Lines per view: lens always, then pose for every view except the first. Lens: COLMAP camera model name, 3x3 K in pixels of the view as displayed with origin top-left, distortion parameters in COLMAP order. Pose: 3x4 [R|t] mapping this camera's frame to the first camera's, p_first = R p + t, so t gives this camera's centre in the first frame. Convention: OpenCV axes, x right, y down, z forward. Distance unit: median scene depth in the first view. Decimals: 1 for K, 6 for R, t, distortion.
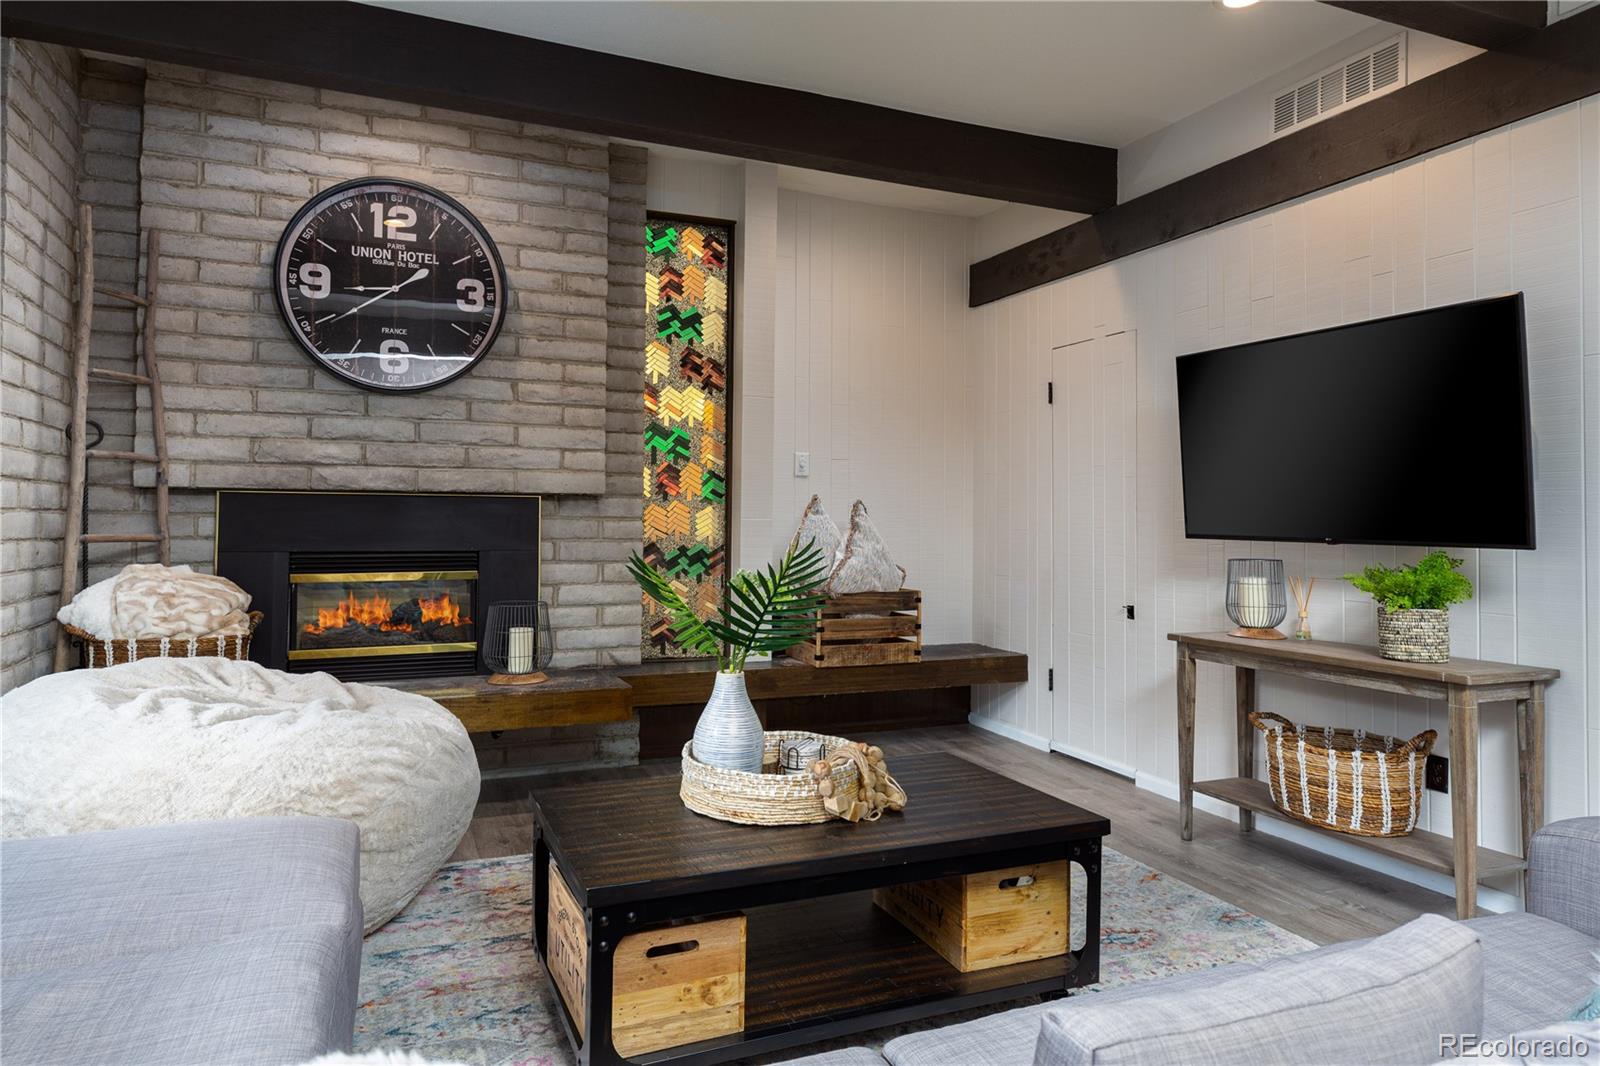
lens RADIAL K [[945.9, 0, 800.0], [0, 945.9, 533.0], [0, 0, 1]] dist [0.000770, 0.000214]
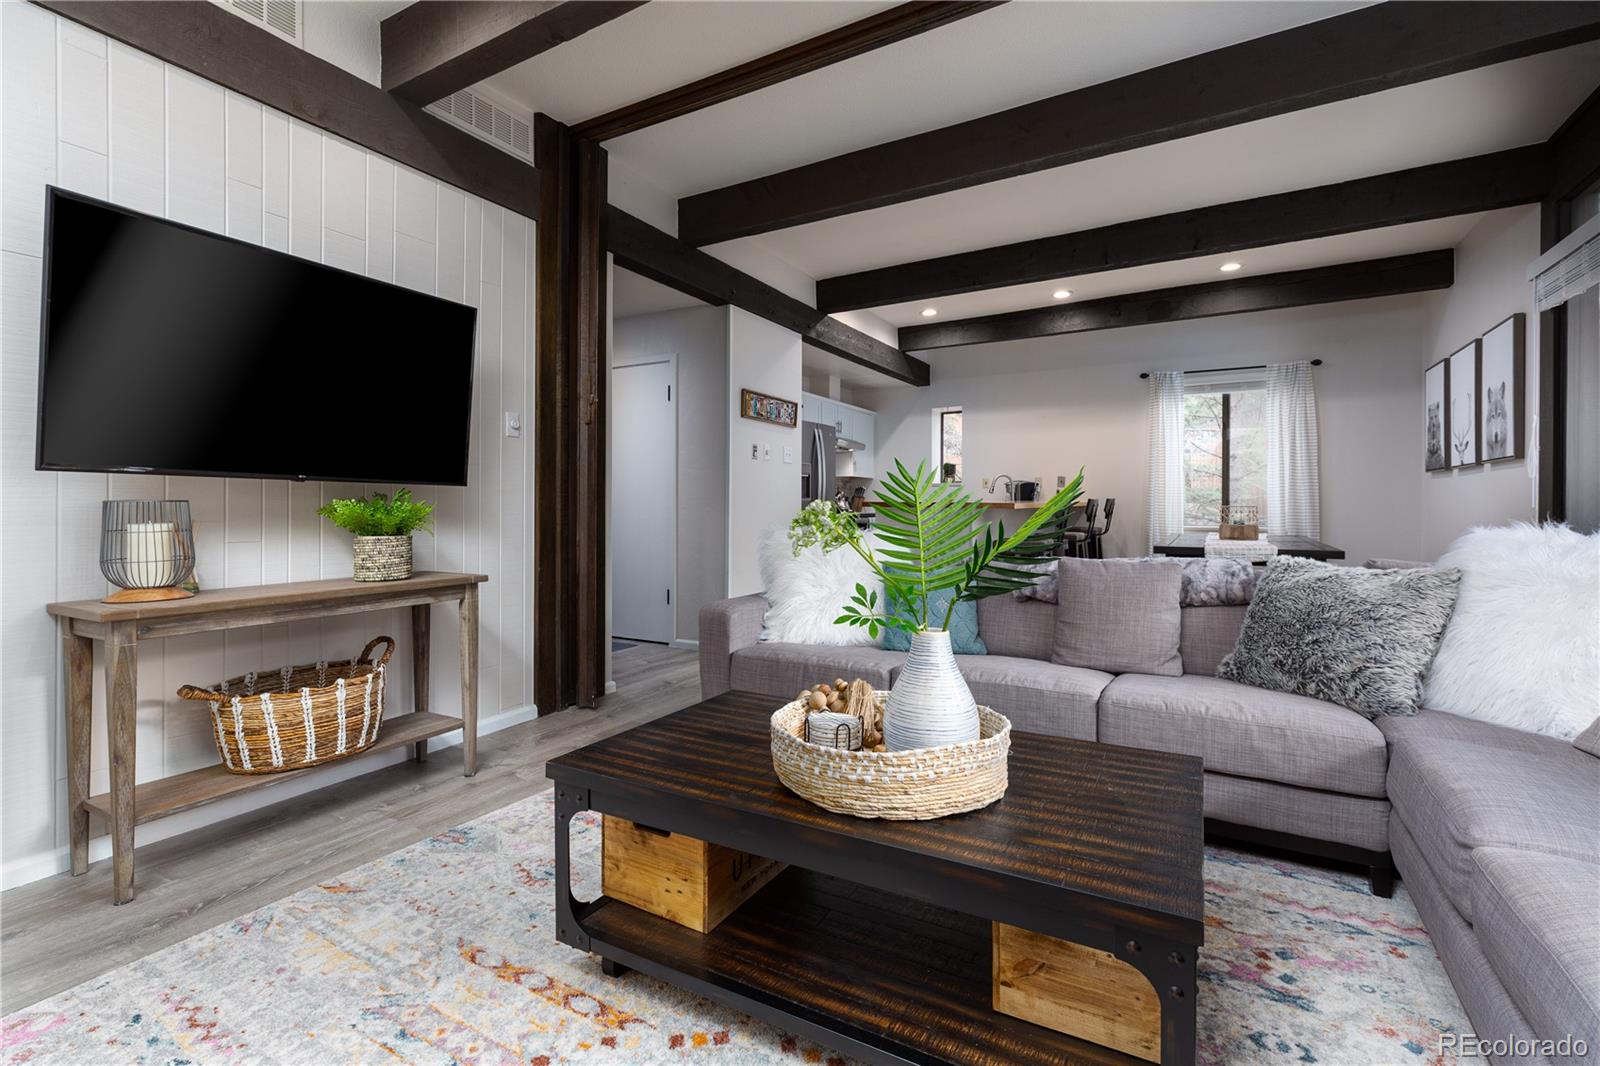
lens RADIAL K [[724.6, 0, 796.8], [0, 724.6, 505.6], [0, 0, 1]] dist [0.000859, 0.000139]
pose [[-0.623821, -0.004985, 0.781551, -0.358482], [-0.011430, 0.999931, -0.002745, 0.030964], [-0.781483, -0.010645, -0.623835, 1.067414]]
